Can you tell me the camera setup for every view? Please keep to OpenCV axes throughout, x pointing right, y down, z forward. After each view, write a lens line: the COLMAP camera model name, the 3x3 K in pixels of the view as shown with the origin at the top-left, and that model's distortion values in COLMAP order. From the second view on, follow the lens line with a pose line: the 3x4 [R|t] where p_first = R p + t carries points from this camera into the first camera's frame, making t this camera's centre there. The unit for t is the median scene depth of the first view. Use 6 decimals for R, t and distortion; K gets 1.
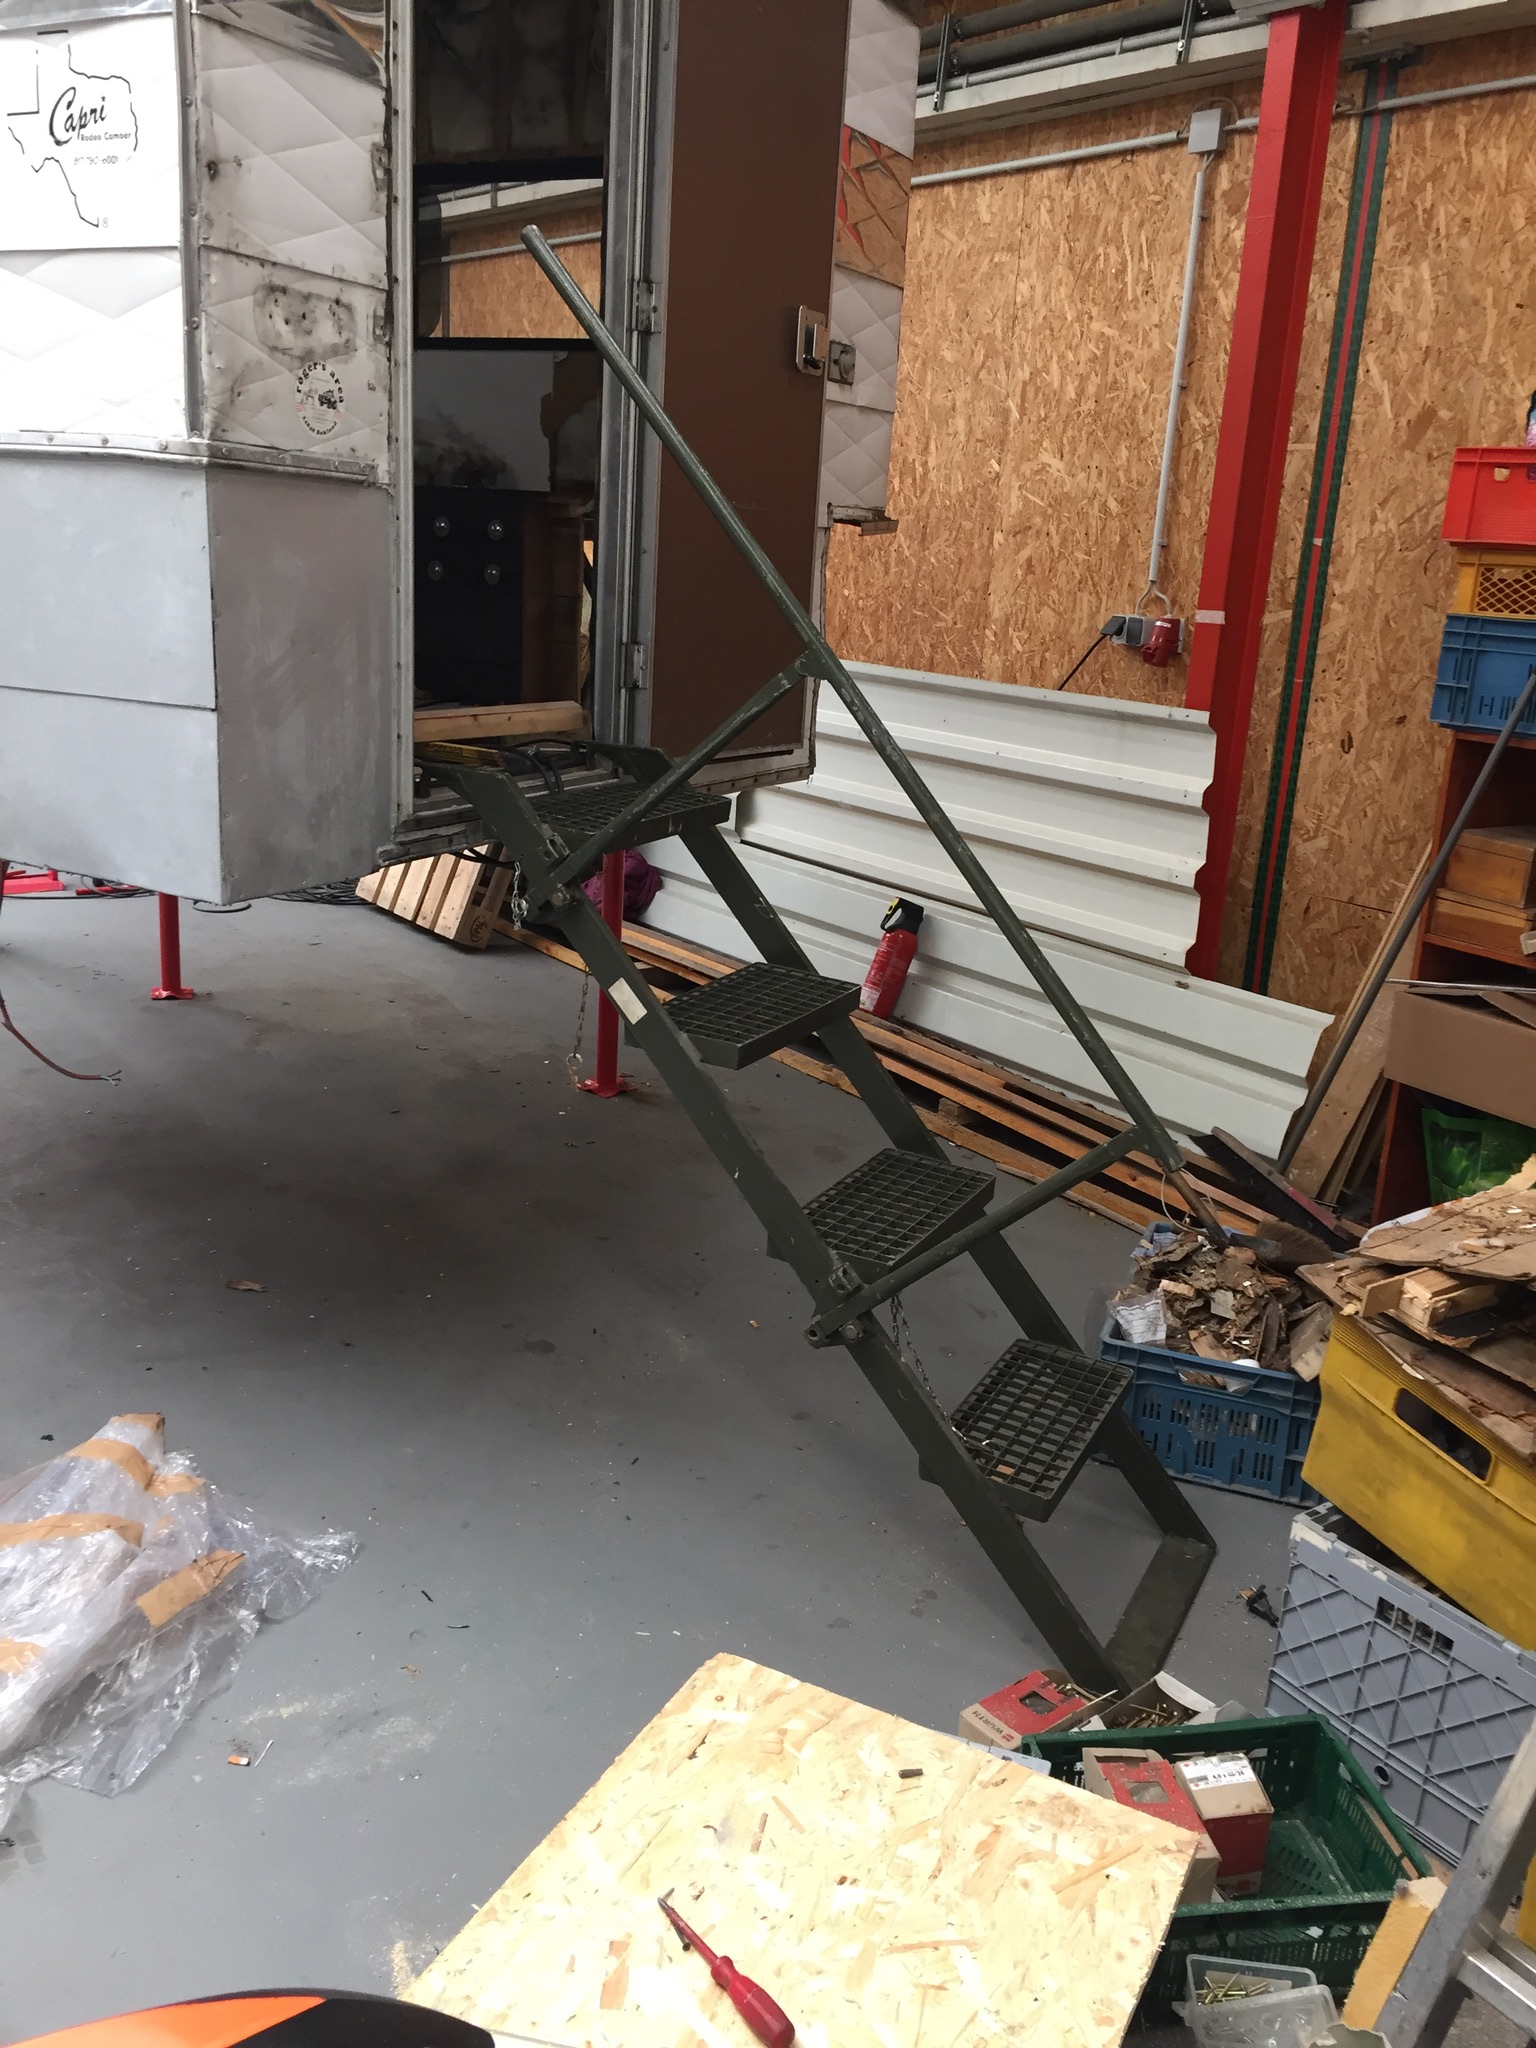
lens RADIAL K [[1827.5, 0, 766.5], [0, 1827.5, 1027.7], [0, 0, 1]] dist [0.110002, -0.169947]
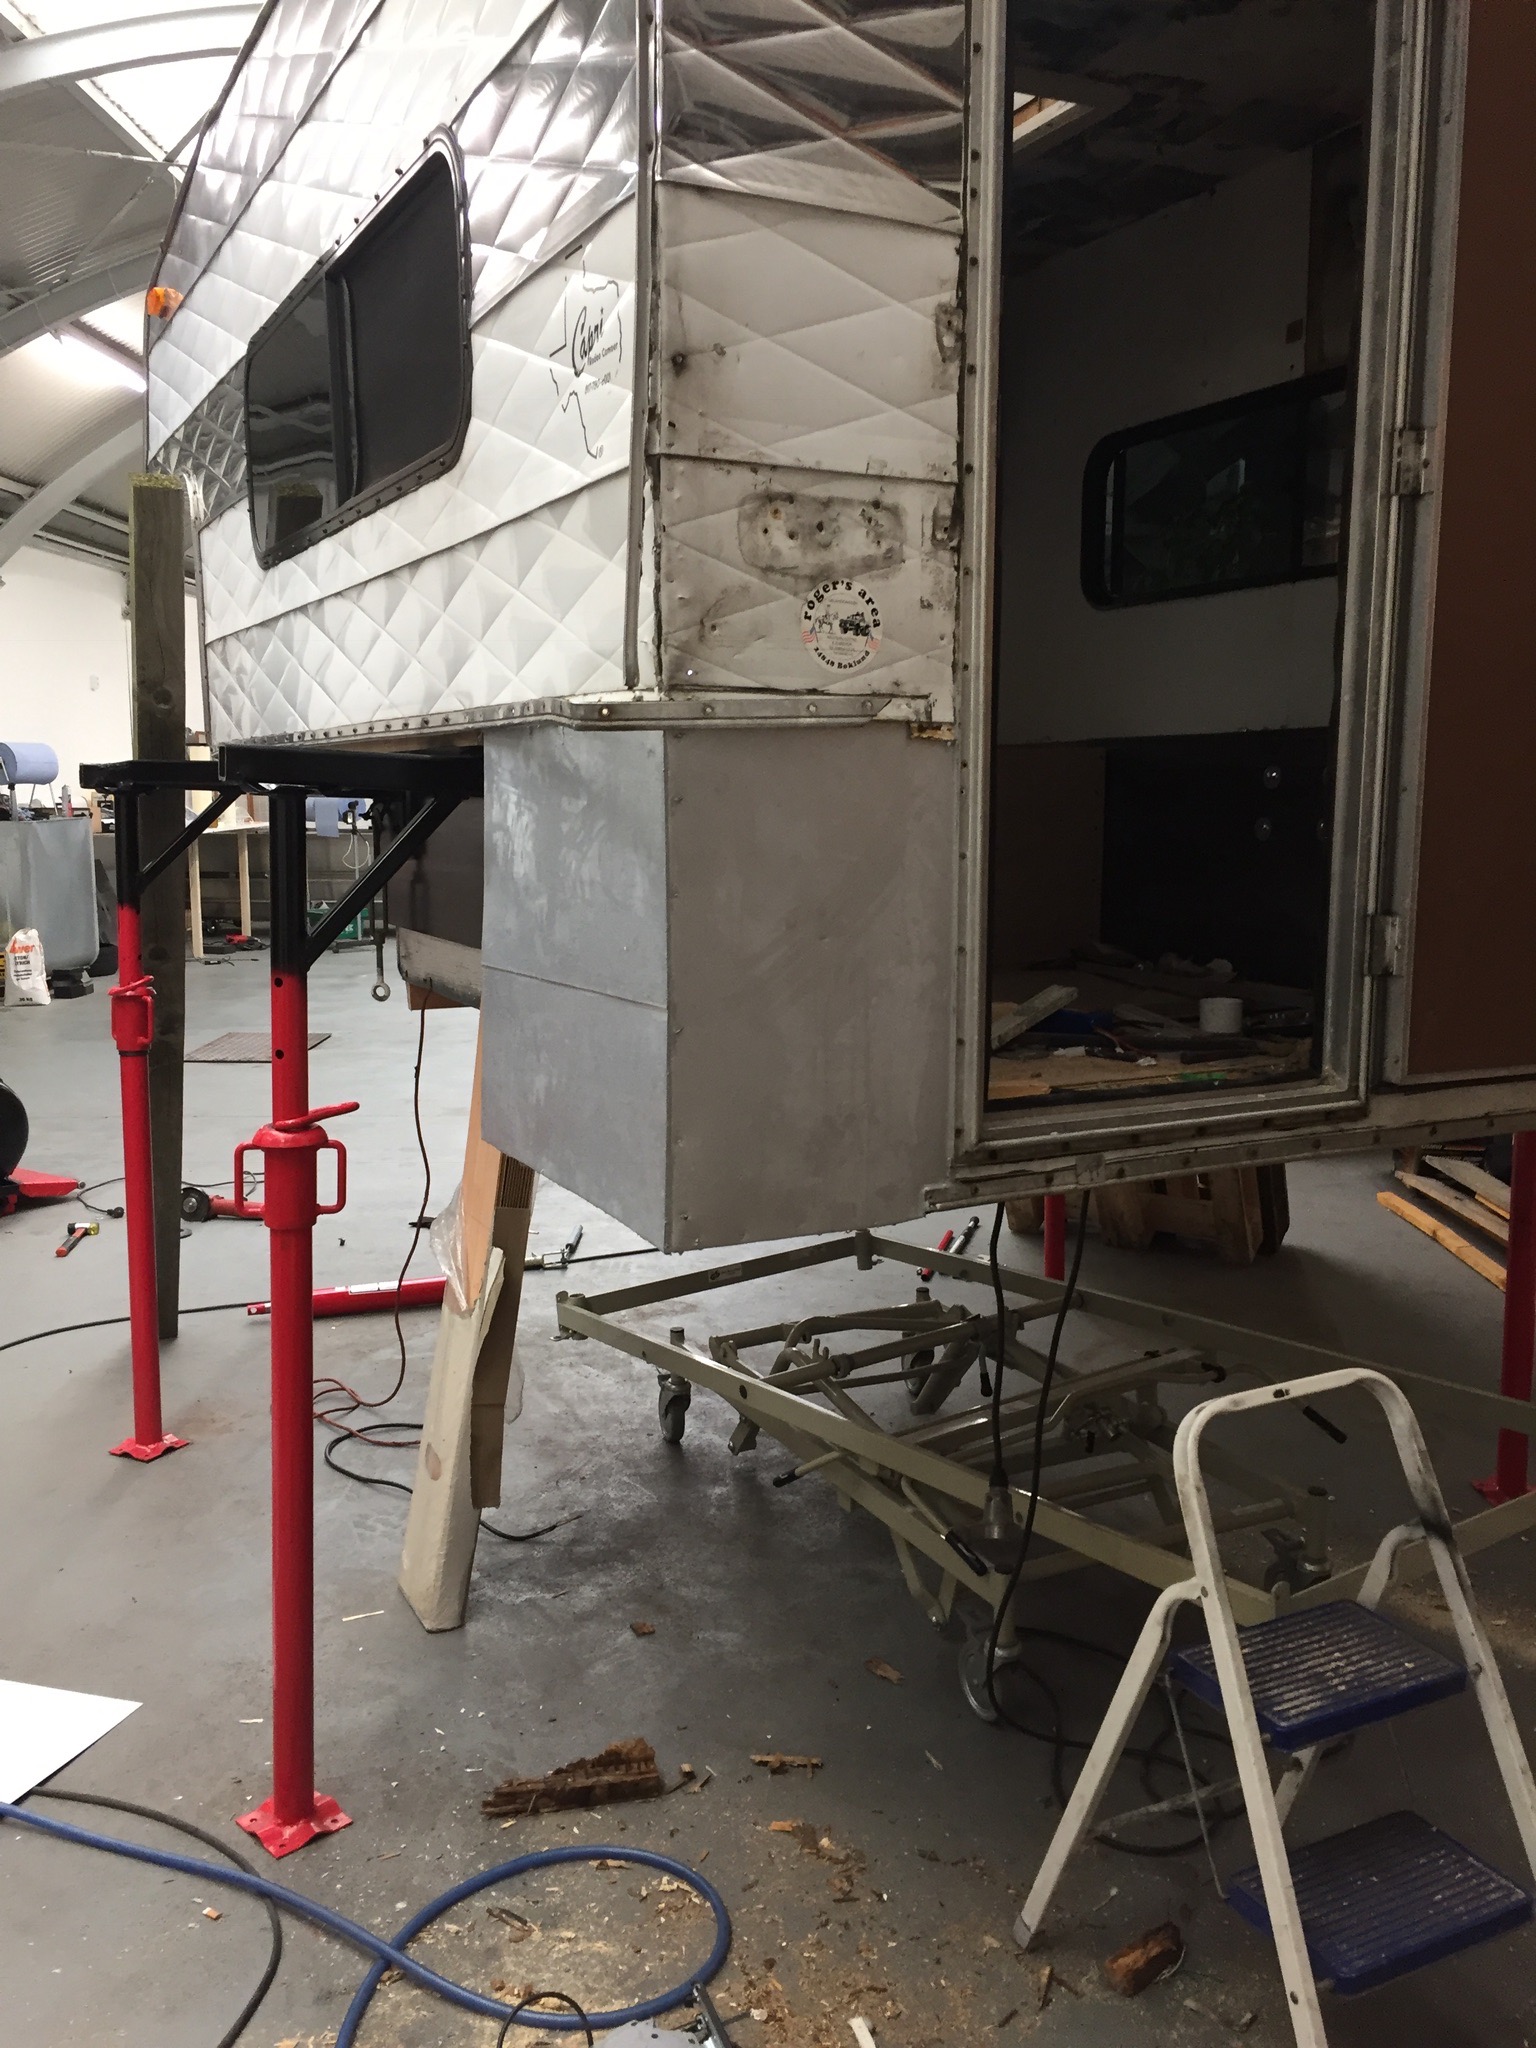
lens RADIAL K [[1827.5, 0, 766.5], [0, 1827.5, 1027.7], [0, 0, 1]] dist [0.110002, -0.169947]
pose [[0.810818, 0.021550, -0.584901, 0.194575], [-0.105688, 0.988286, -0.110099, -0.078384], [0.575677, 0.151087, 0.803597, 0.372231]]
